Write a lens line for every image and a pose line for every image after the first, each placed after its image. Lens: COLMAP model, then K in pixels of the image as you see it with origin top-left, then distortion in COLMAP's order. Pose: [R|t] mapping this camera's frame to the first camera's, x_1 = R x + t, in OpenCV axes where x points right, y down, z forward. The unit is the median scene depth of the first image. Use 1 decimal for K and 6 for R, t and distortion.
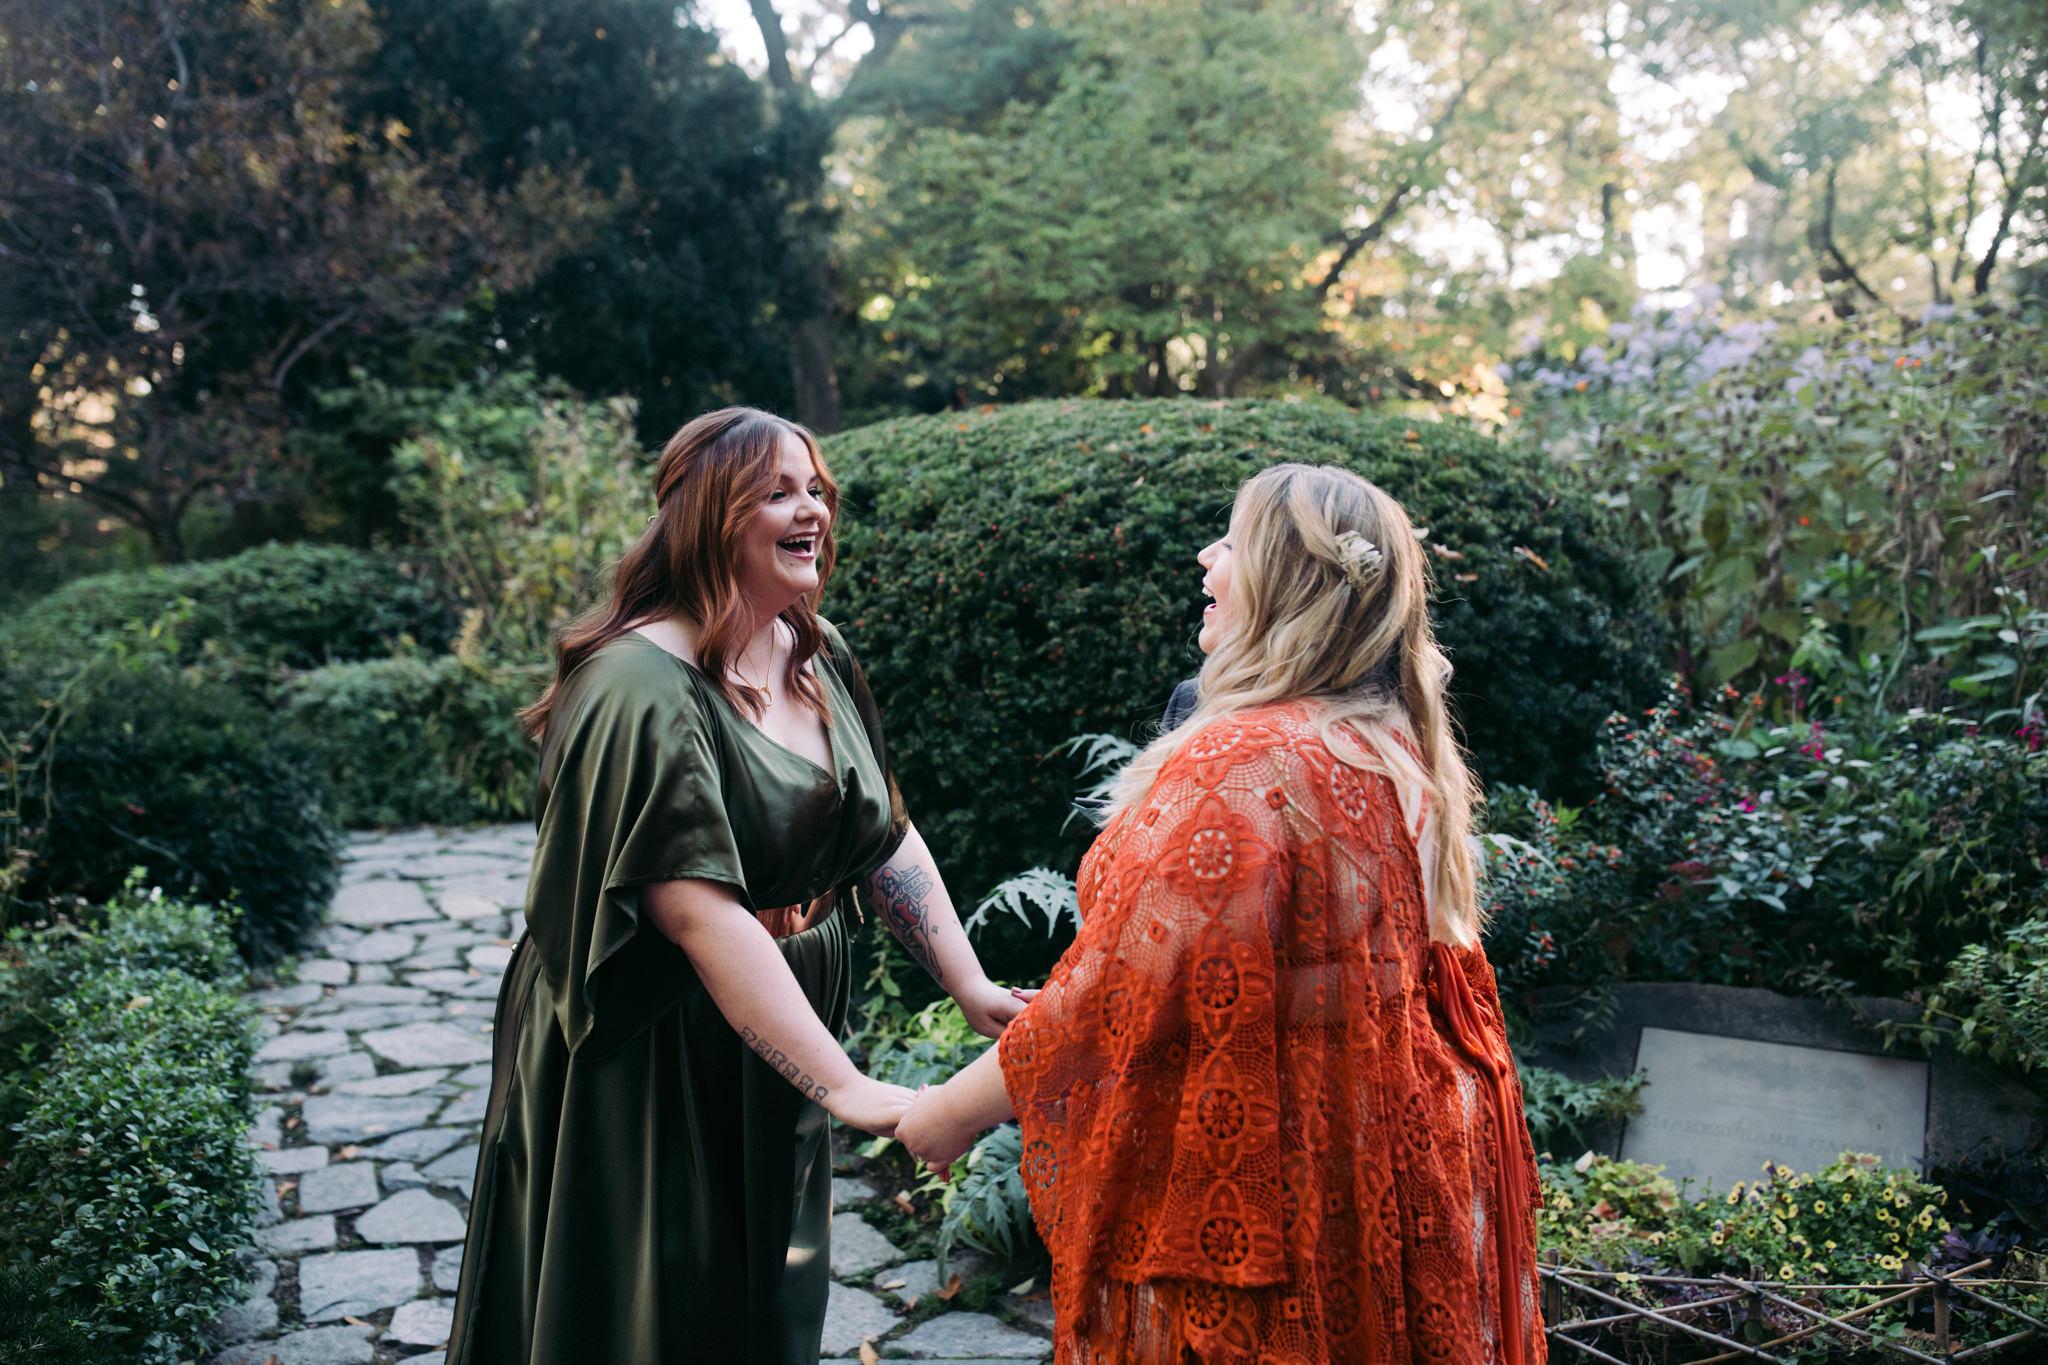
lens RADIAL K [[1975.1, 0, 1007.5], [0, 1975.1, 669.6], [0, 0, 1]] dist [-0.012782, 0.000000]
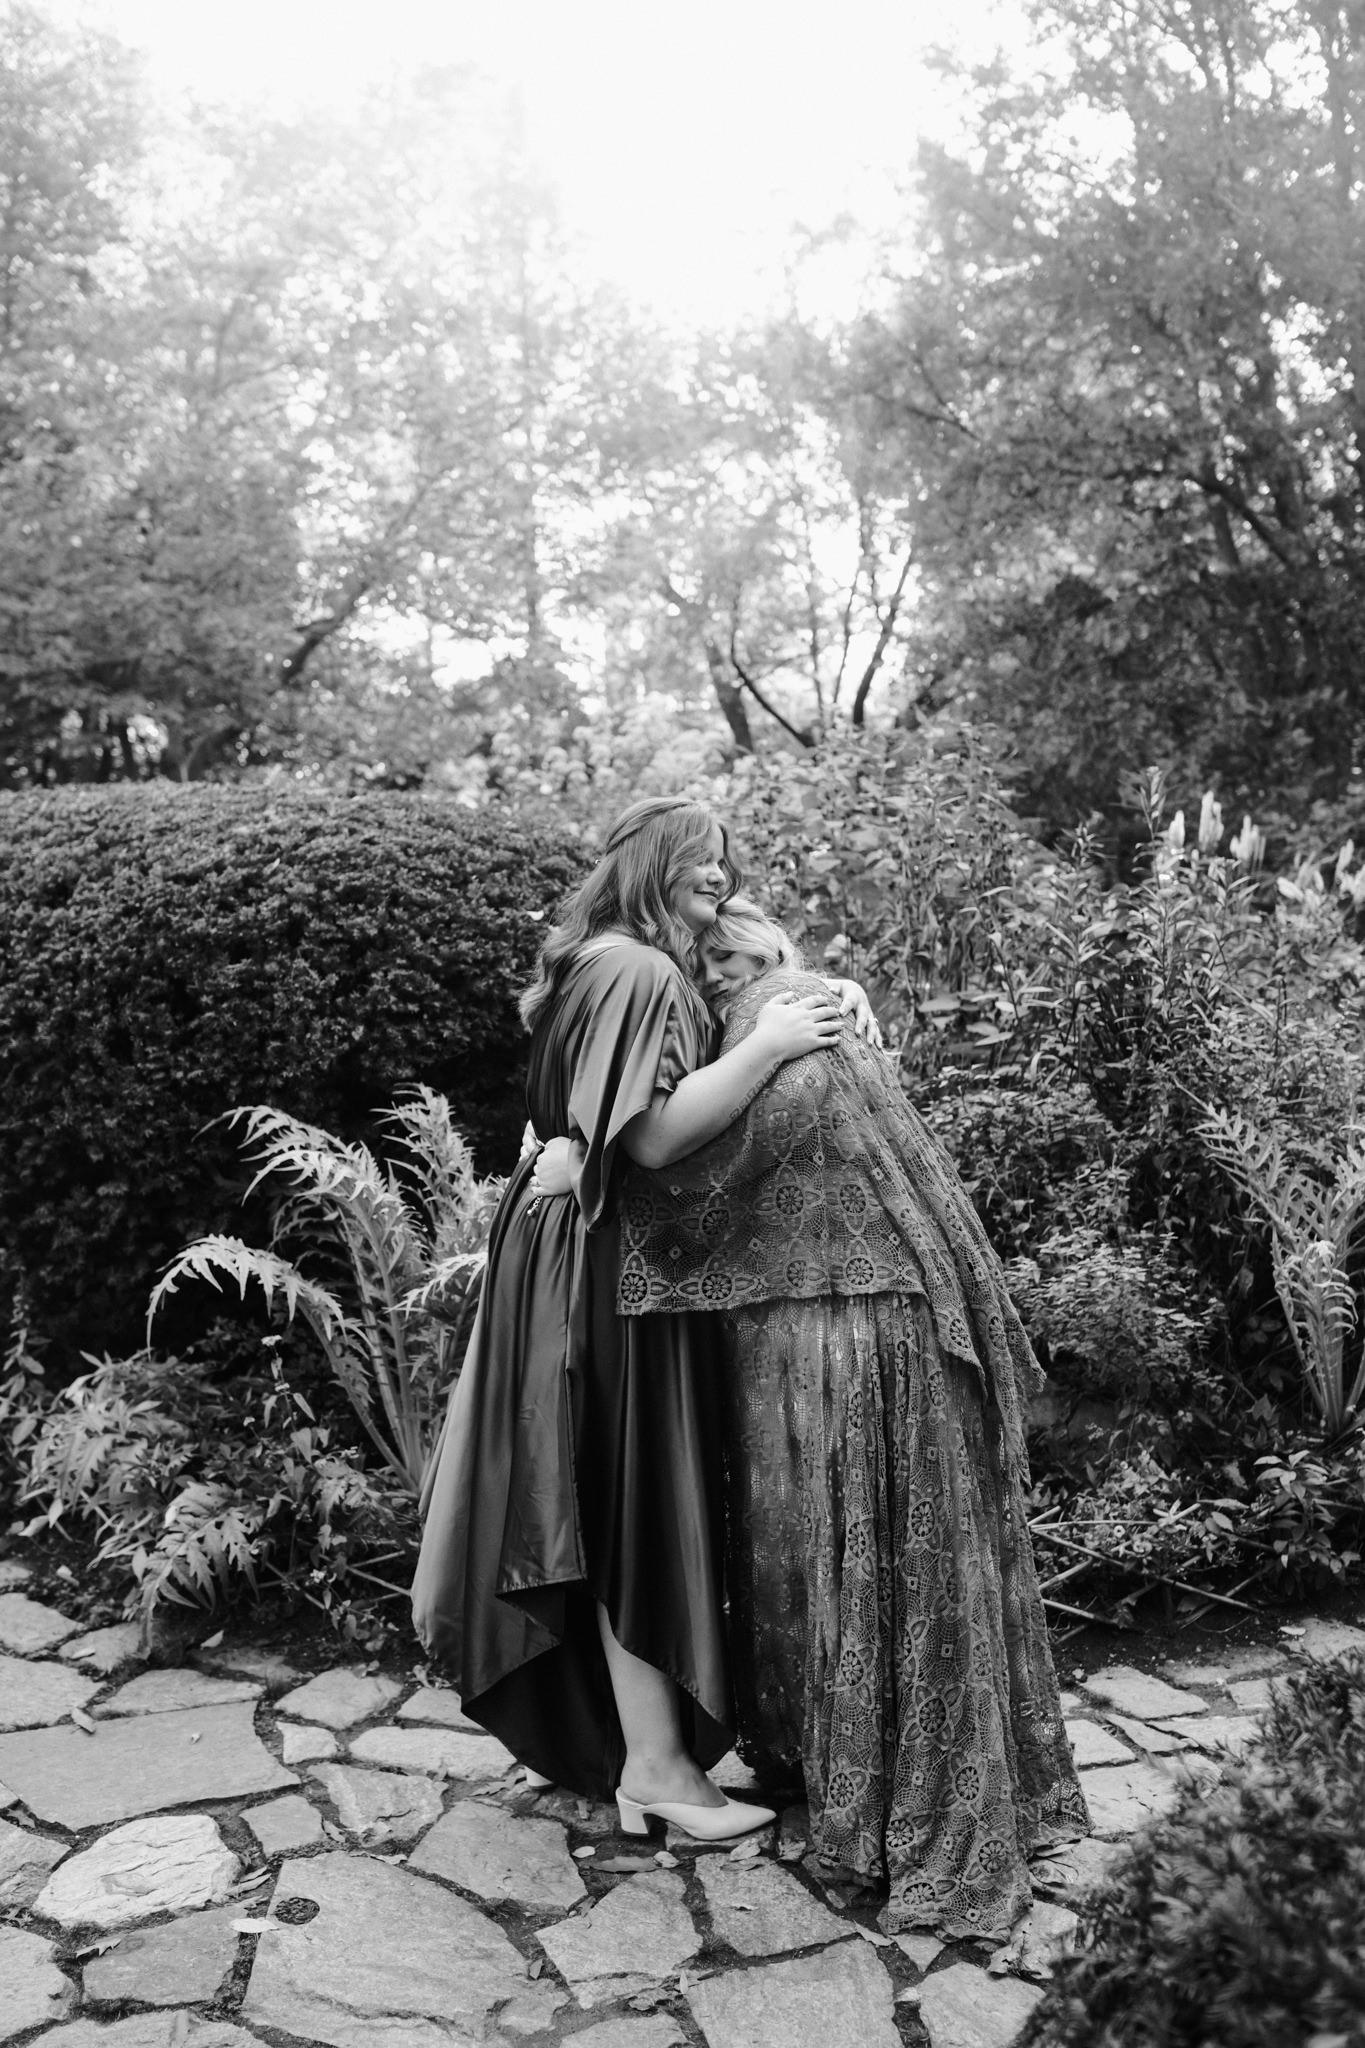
lens RADIAL K [[1975.1, 0, 681.1], [0, 1975.1, 1021.8], [0, 0, 1]] dist [-0.012782, 0.000000]
pose [[0.928481, -0.008390, 0.371286, -0.123509], [0.015216, 0.999765, -0.015460, 0.008141], [-0.371069, 0.020004, 0.928390, -0.045825]]
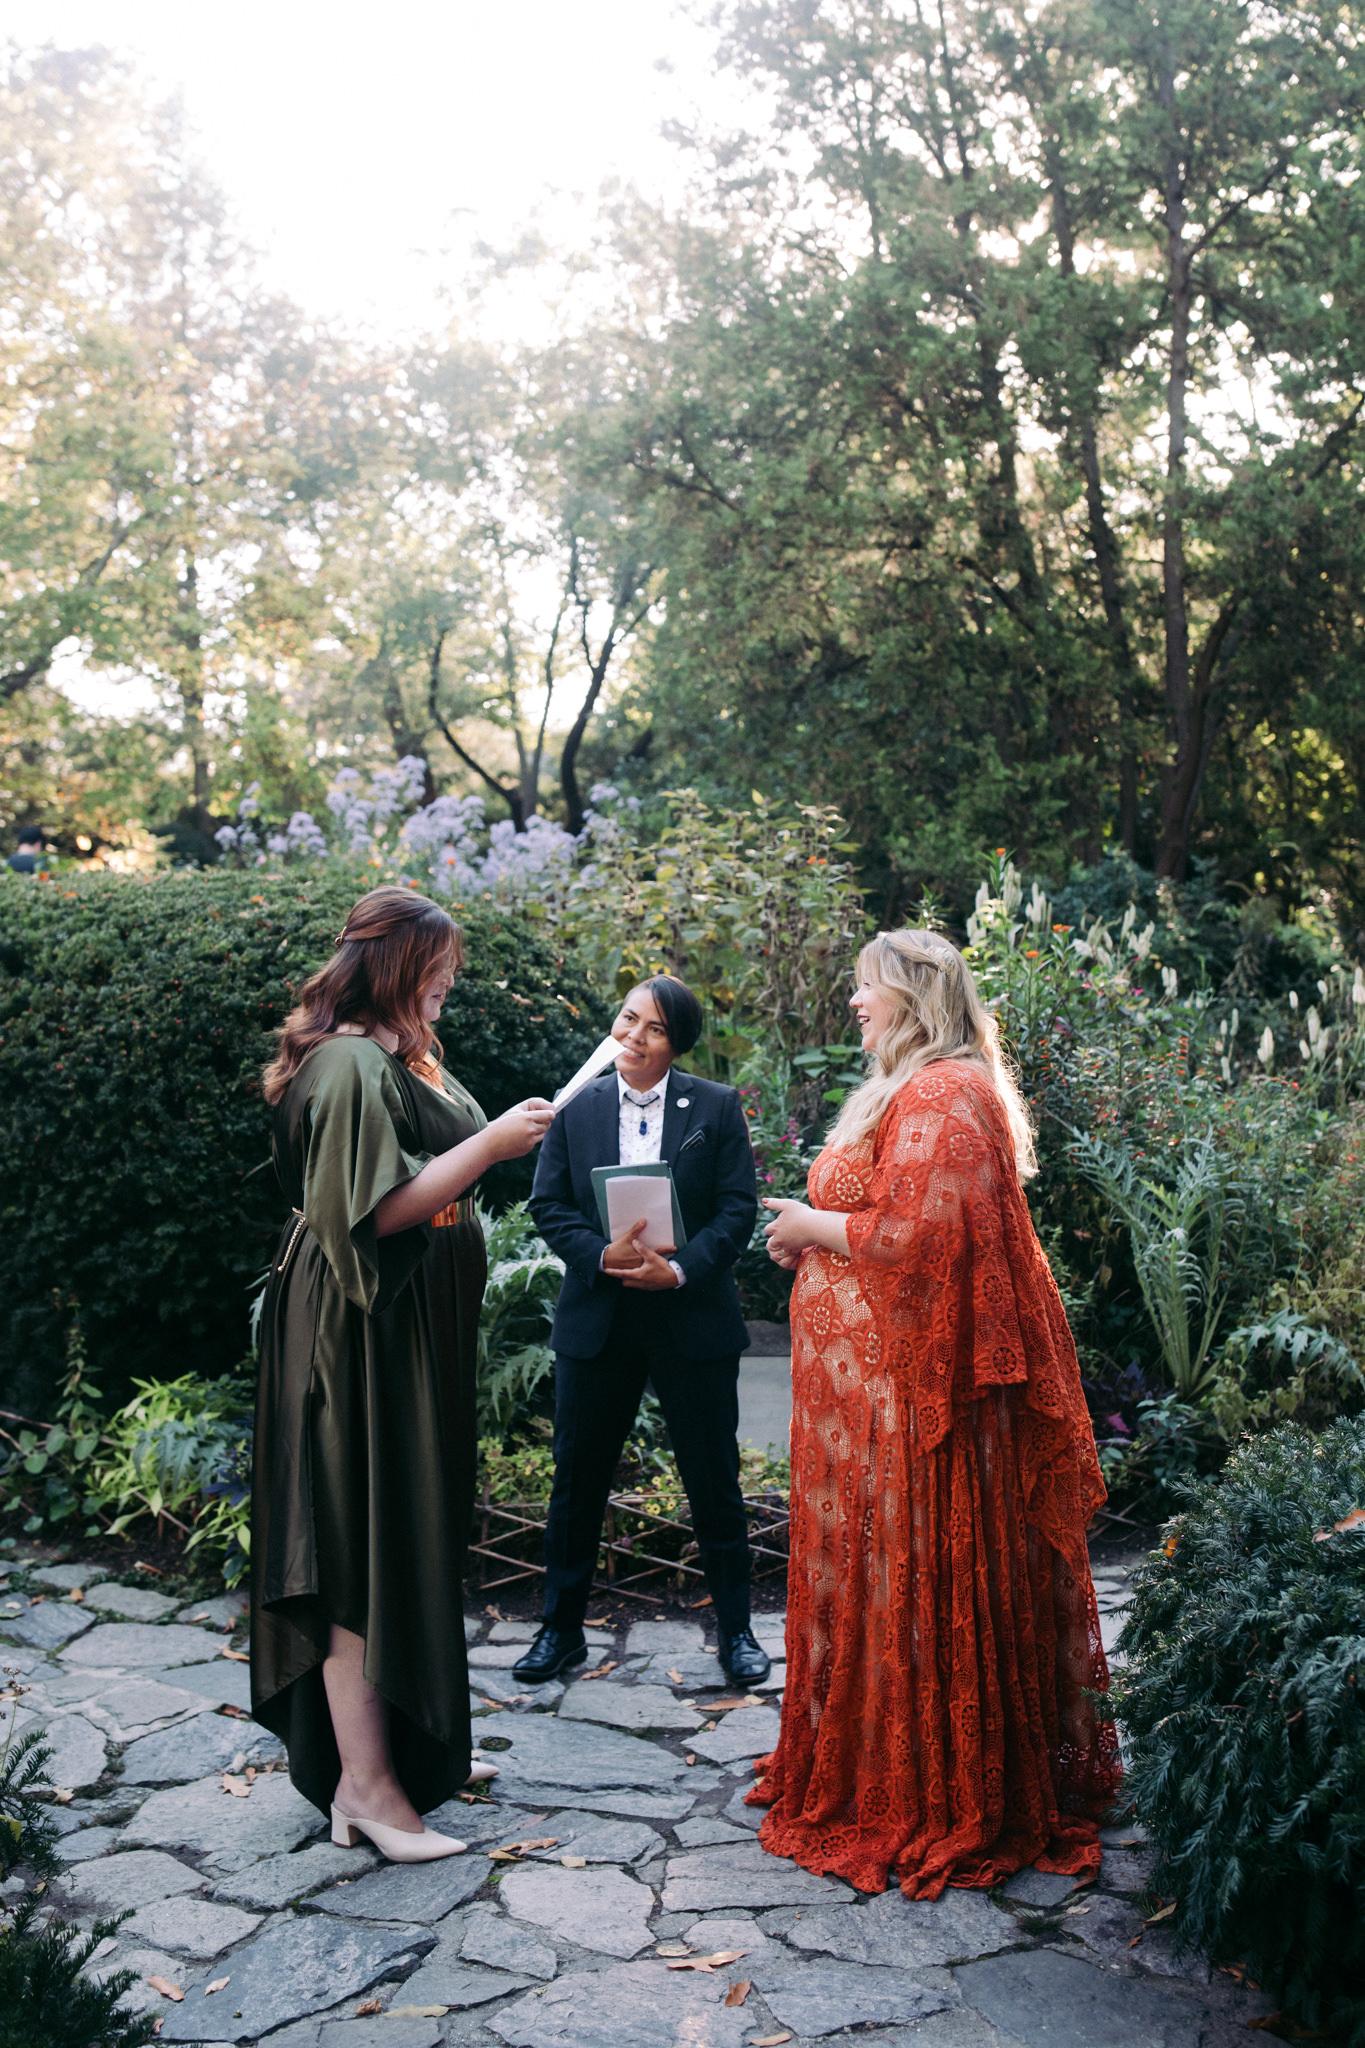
lens RADIAL K [[2258.4, 0, 714.5], [0, 2258.4, 916.8], [0, 0, 1]] dist [-0.012529, 0.000000]
pose [[0.849358, 0.010187, 0.527718, -0.438381], [0.045974, 0.994586, -0.093196, 0.028744], [-0.525811, 0.103418, 0.844291, -0.297883]]
